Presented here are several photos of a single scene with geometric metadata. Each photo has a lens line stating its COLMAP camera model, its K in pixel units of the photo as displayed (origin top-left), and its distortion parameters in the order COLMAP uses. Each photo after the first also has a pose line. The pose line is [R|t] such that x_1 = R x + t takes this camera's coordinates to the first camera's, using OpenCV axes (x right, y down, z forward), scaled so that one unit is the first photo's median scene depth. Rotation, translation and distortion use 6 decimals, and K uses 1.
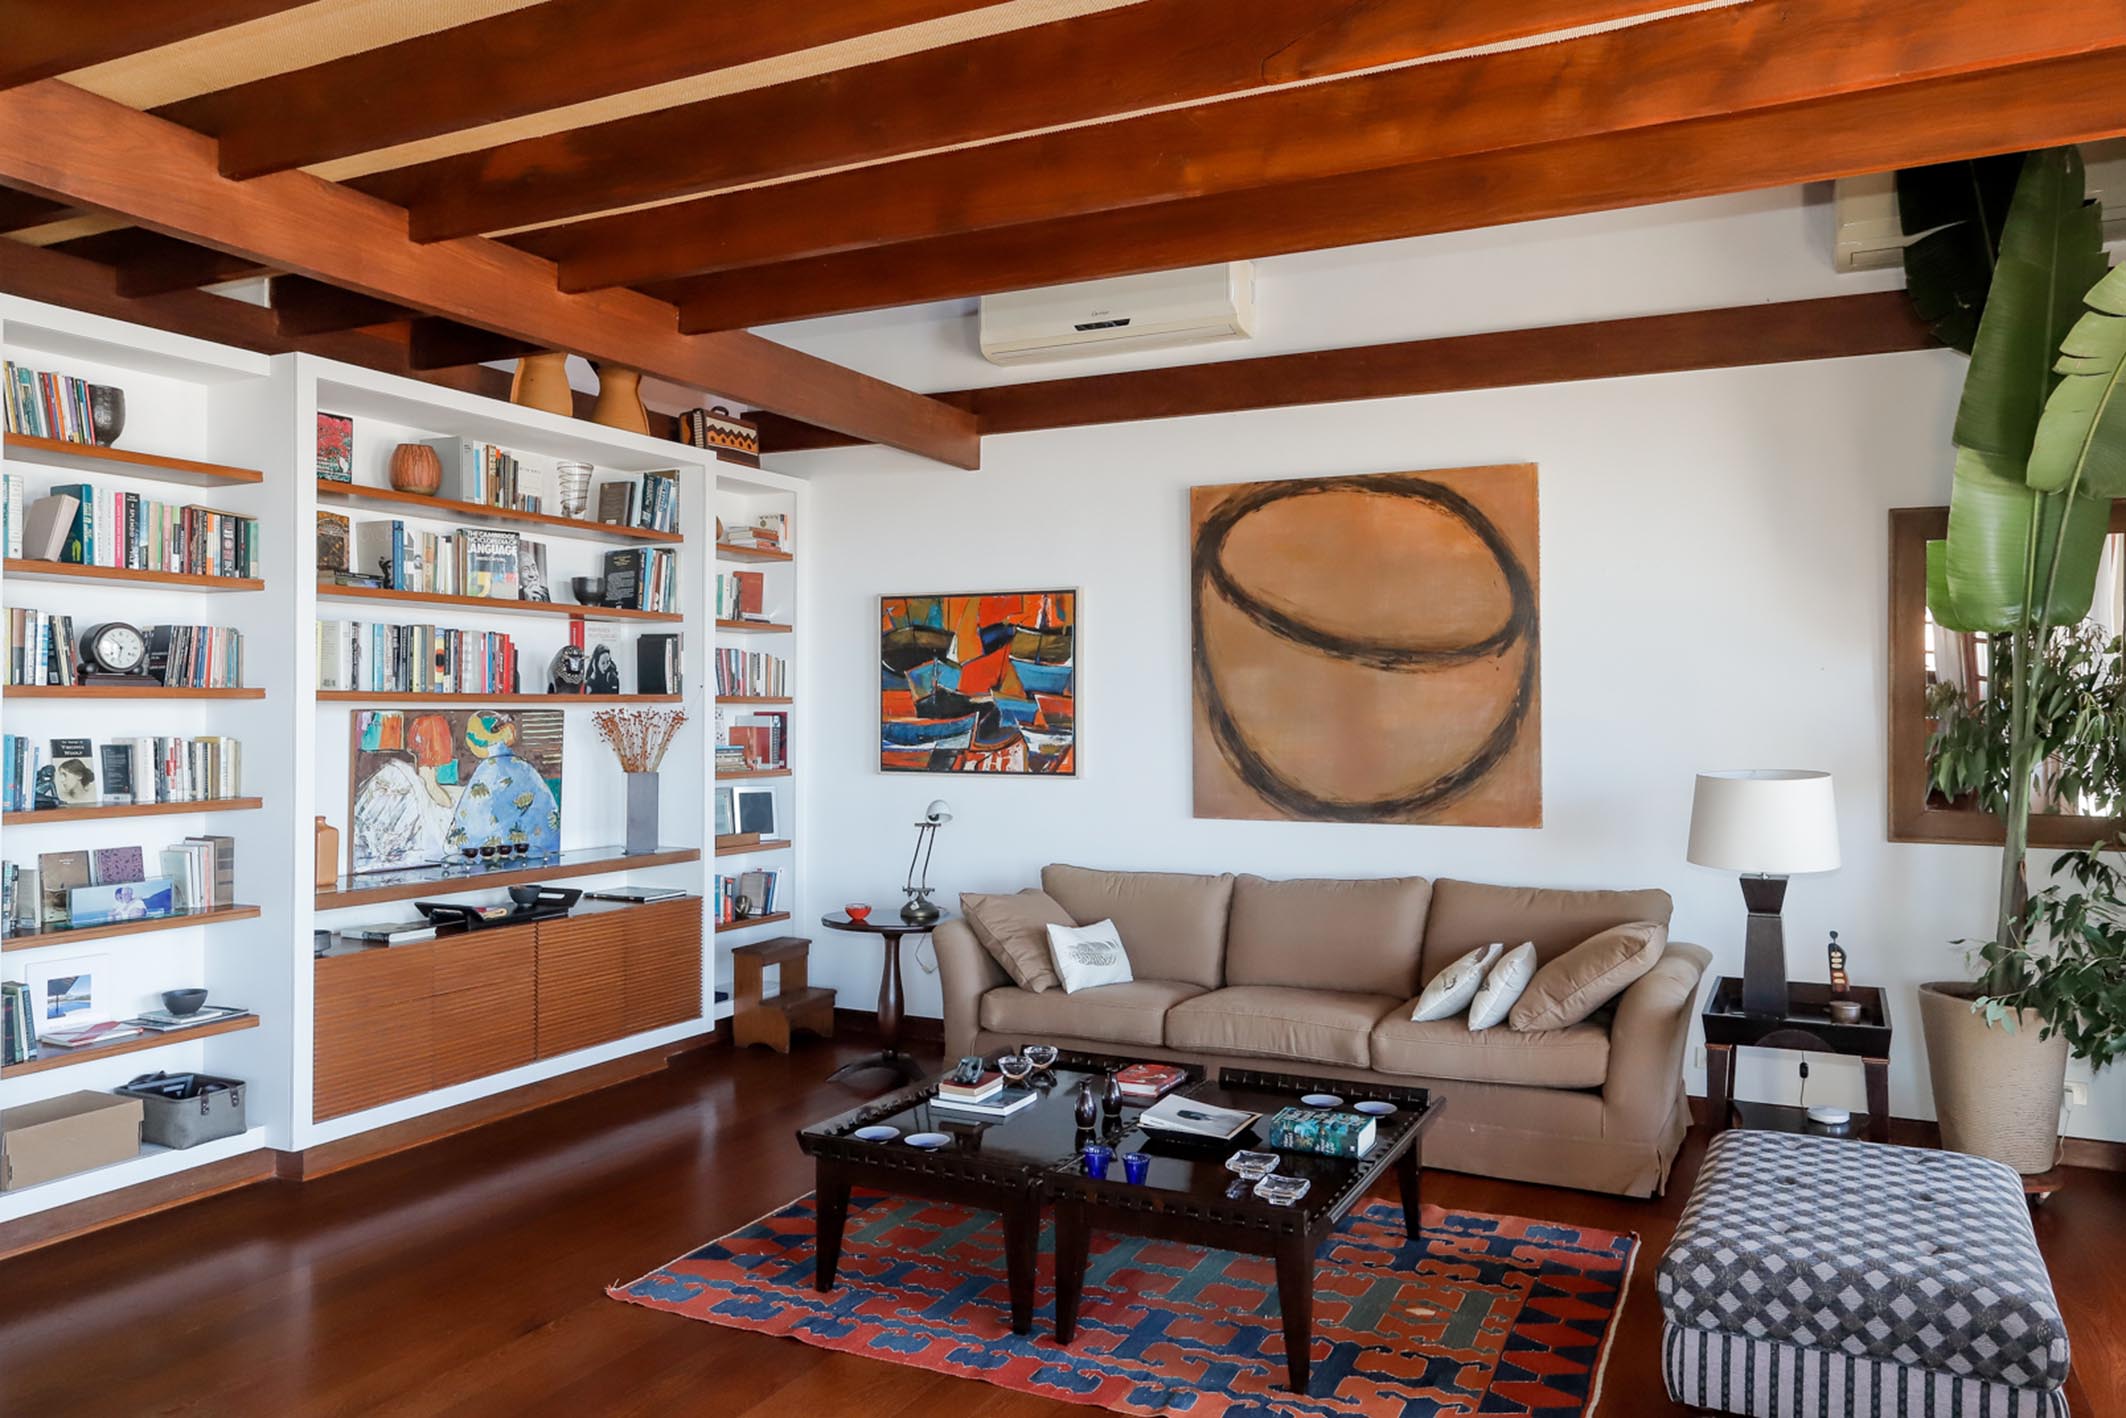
lens RADIAL K [[1515.9, 0, 1018.0], [0, 1515.9, 700.9], [0, 0, 1]] dist [-0.023033, 0.048183]
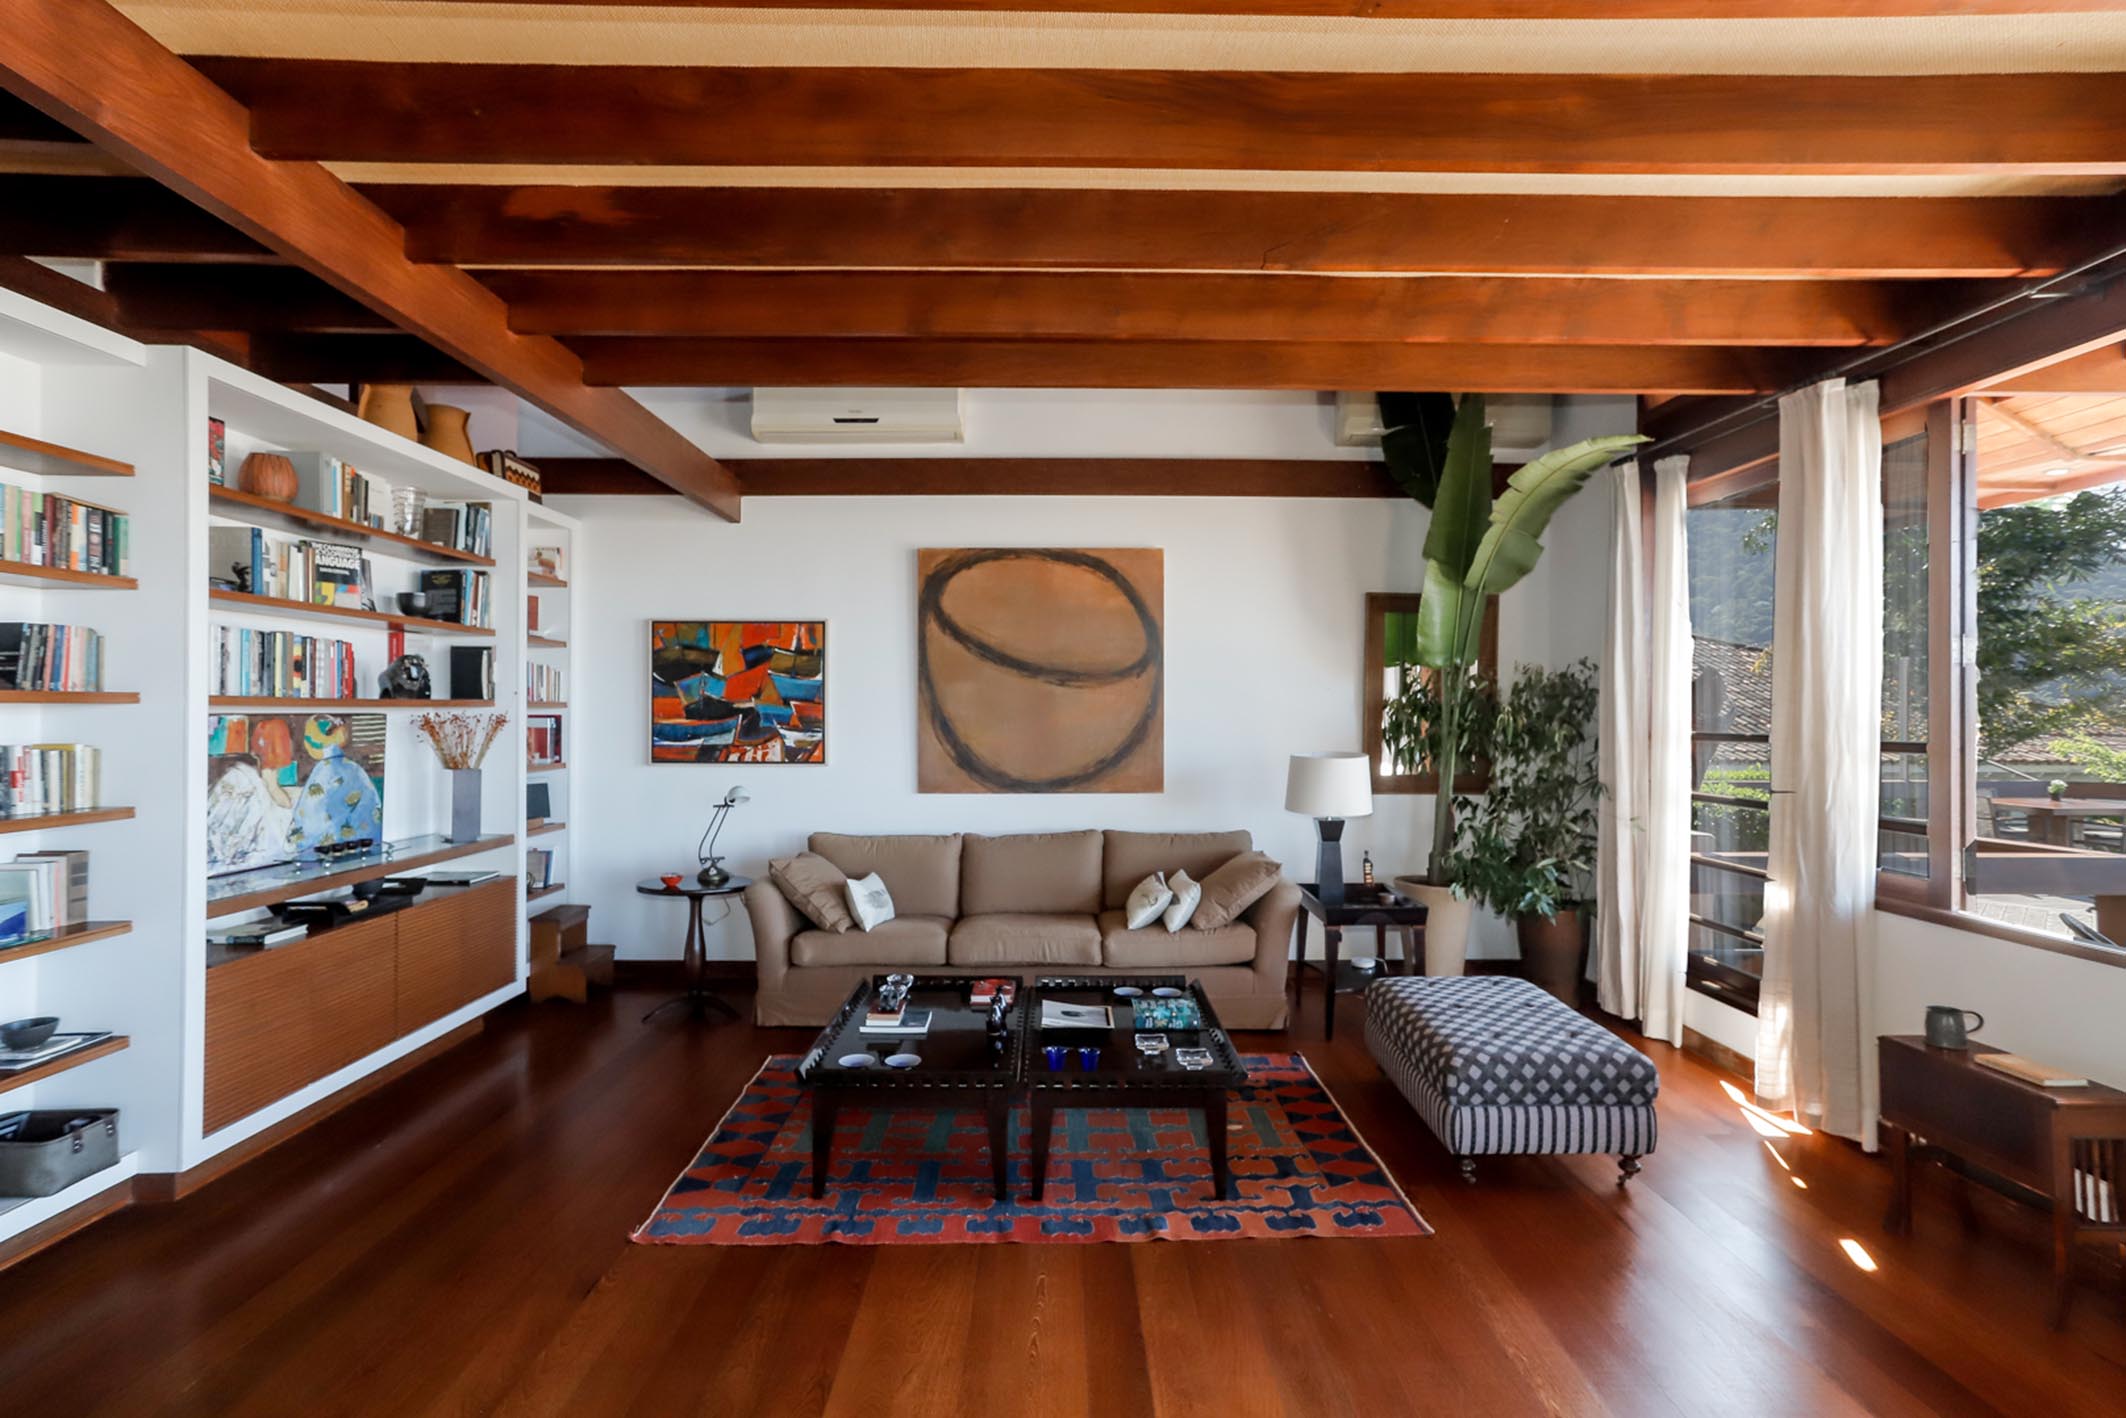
lens RADIAL K [[1063.4, 0, 1063.0], [0, 1063.4, 709.0], [0, 0, 1]] dist [-0.043533, 0.045446]
pose [[0.888989, 0.002371, 0.457923, -0.224835], [-0.004504, 0.999984, 0.003565, -0.002296], [-0.457907, -0.005231, 0.888985, 0.108807]]
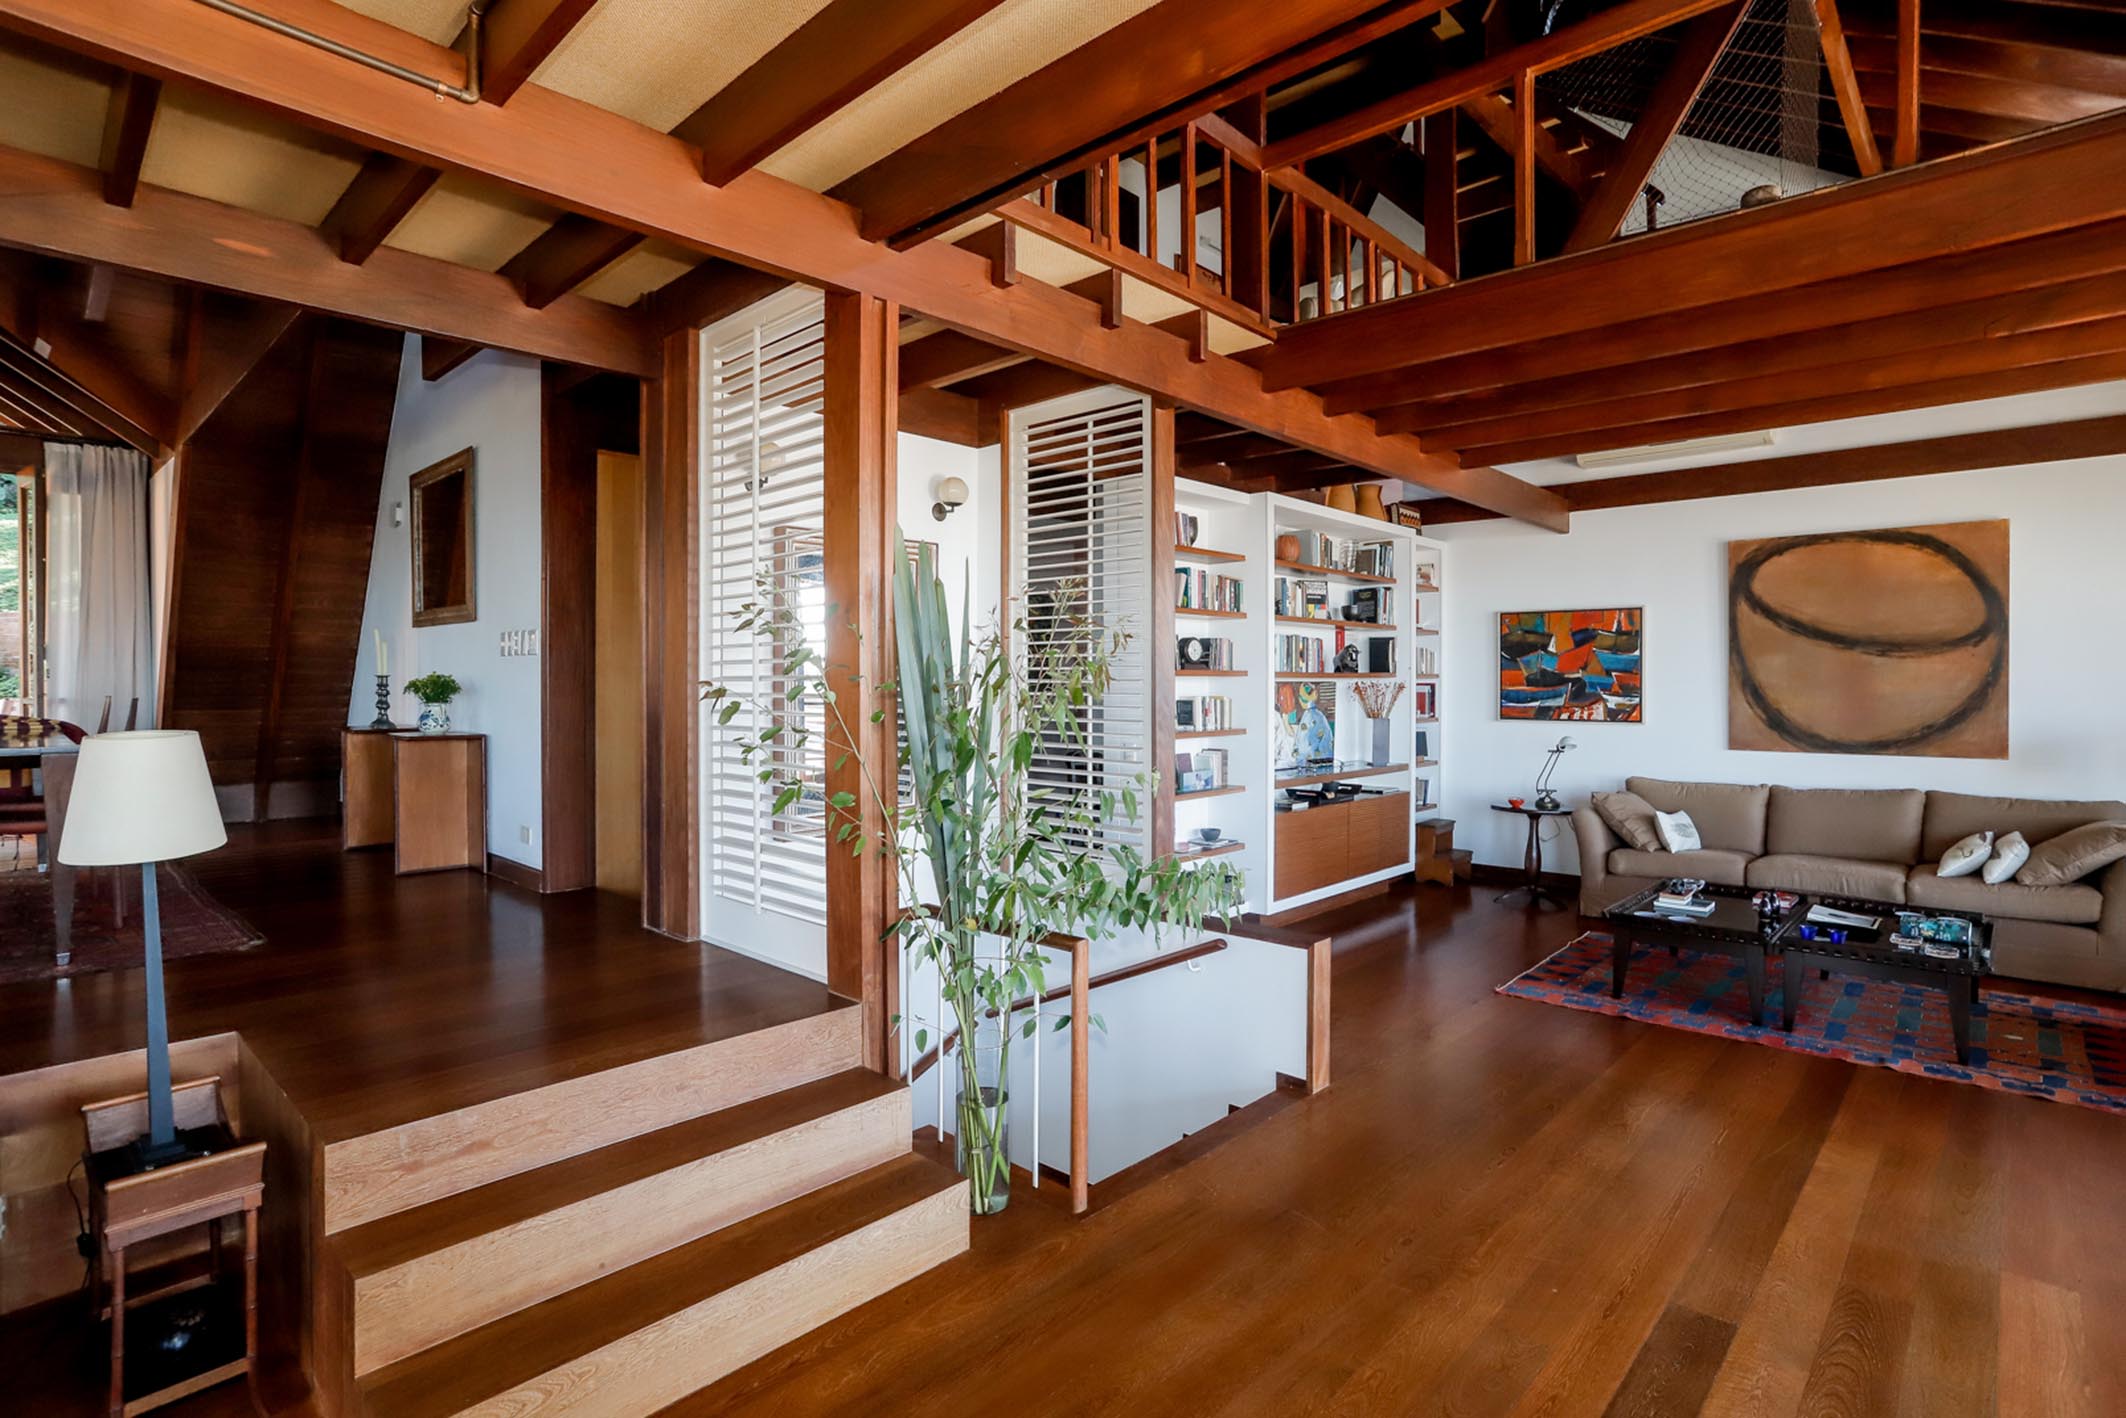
lens RADIAL K [[1048.5, 0, 1070.7], [0, 1048.5, 692.3], [0, 0, 1]] dist [-0.043512, 0.029080]
pose [[0.963051, 0.002389, -0.269310, -0.283341], [0.001979, 0.999871, 0.015945, -0.001974], [0.269313, -0.015889, 0.962922, -0.253513]]
